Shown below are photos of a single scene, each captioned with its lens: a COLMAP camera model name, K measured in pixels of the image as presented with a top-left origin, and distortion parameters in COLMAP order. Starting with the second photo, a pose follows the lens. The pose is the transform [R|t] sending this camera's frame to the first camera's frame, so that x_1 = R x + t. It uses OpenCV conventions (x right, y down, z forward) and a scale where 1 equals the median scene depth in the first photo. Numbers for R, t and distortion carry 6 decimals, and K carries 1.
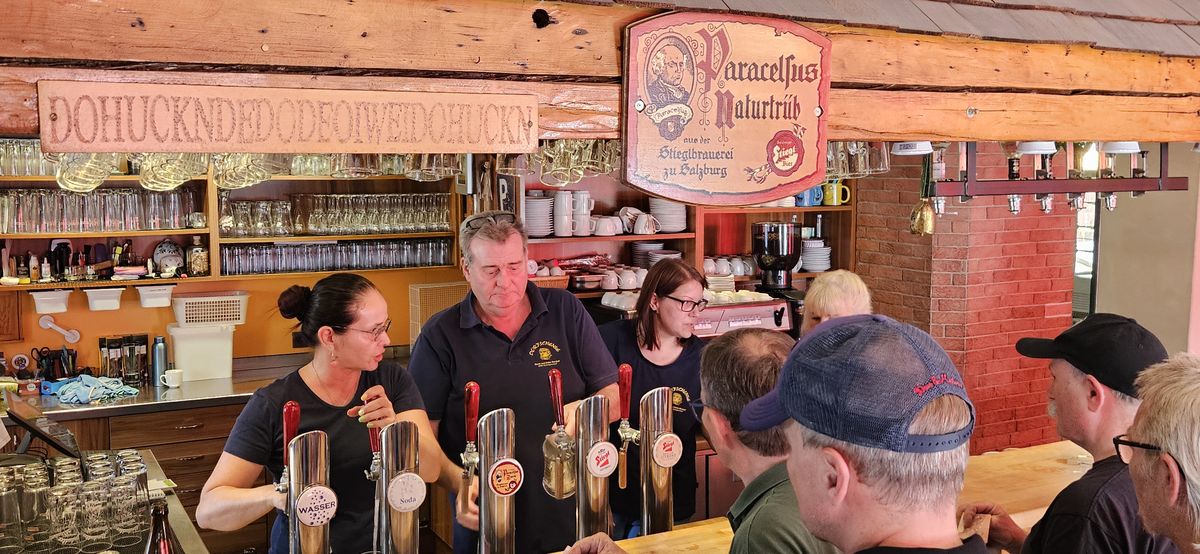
lens RADIAL K [[816.8, 0, 532.6], [0, 816.8, 303.7], [0, 0, 1]] dist [0.024896, -0.008593]
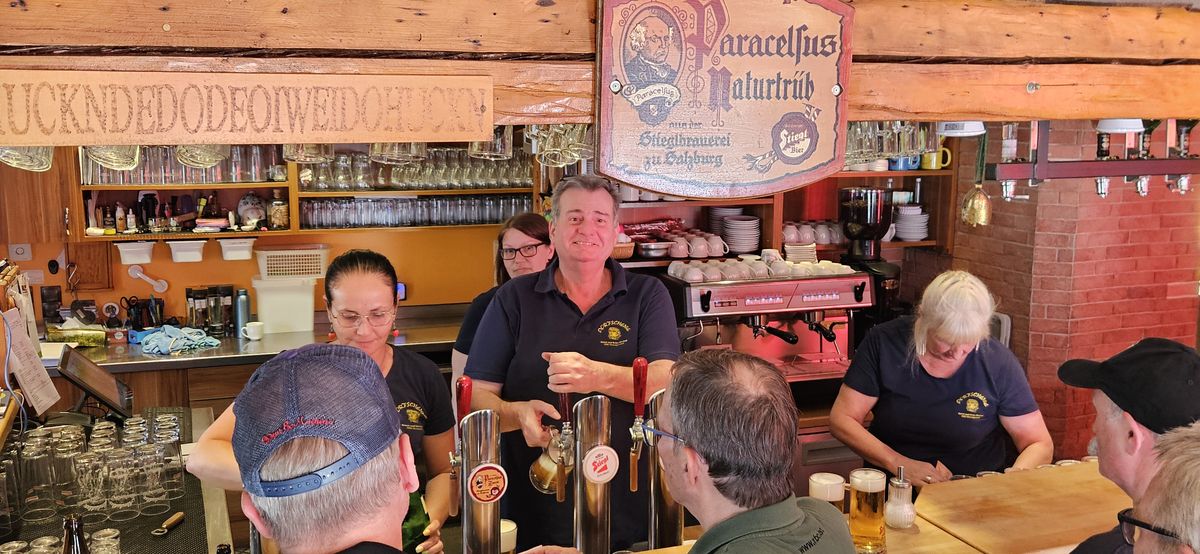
lens RADIAL K [[816.8, 0, 600.6], [0, 816.8, 275.1], [0, 0, 1]] dist [0.024896, -0.008593]
pose [[0.995712, 0.025433, -0.088942, 0.125490], [-0.021941, 0.998958, 0.040021, -0.046383], [0.089868, -0.037898, 0.995232, 0.070565]]
